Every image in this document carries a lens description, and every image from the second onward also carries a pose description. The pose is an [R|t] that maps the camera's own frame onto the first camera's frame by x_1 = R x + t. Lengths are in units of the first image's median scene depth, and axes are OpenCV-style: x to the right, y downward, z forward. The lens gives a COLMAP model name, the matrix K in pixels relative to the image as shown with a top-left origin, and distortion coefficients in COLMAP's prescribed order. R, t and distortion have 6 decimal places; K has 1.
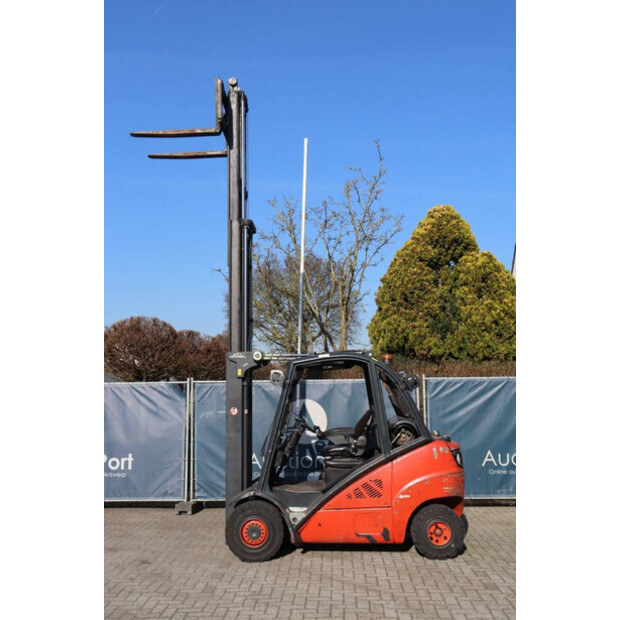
lens RADIAL K [[681.1, 0, 310.0], [0, 681.1, 310.0], [0, 0, 1]] dist [-0.002159, -0.012968]
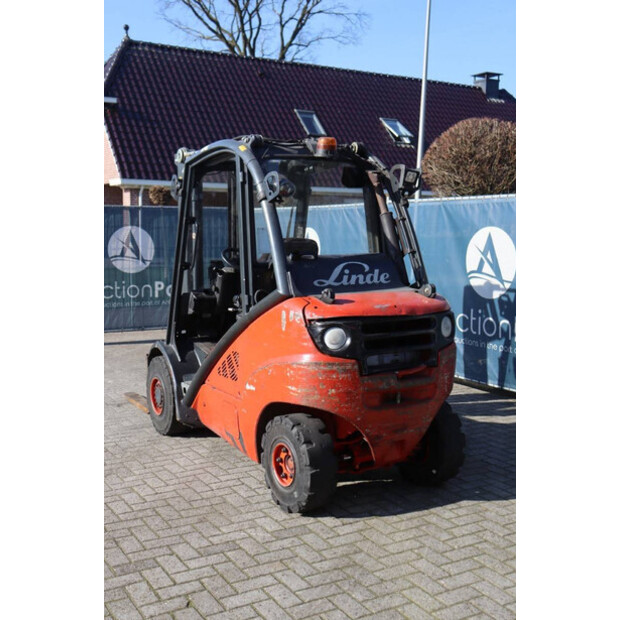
lens RADIAL K [[742.0, 0, 310.0], [0, 742.0, 310.0], [0, 0, 1]] dist [-0.017300, 0.209084]
pose [[0.550808, 0.103493, -0.828191, 0.633948], [0.083787, 0.980413, 0.178239, 0.097423], [0.830416, -0.167568, 0.531348, 0.679561]]
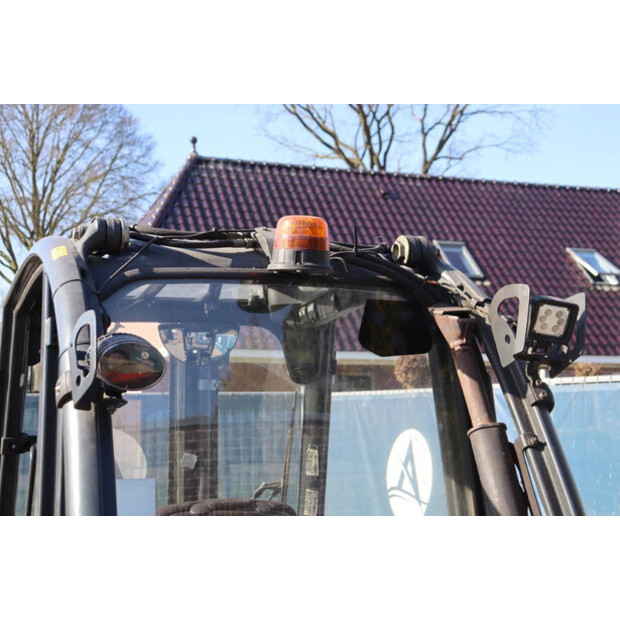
lens RADIAL K [[1027.1, 0, 310.0], [0, 1027.1, 310.0], [0, 0, 1]] dist [0.159847, 0.162443]
pose [[0.407043, -0.083655, -0.909570, 0.392321], [0.105793, 0.993413, -0.044023, 0.108664], [0.907262, -0.078307, 0.413212, 0.916331]]
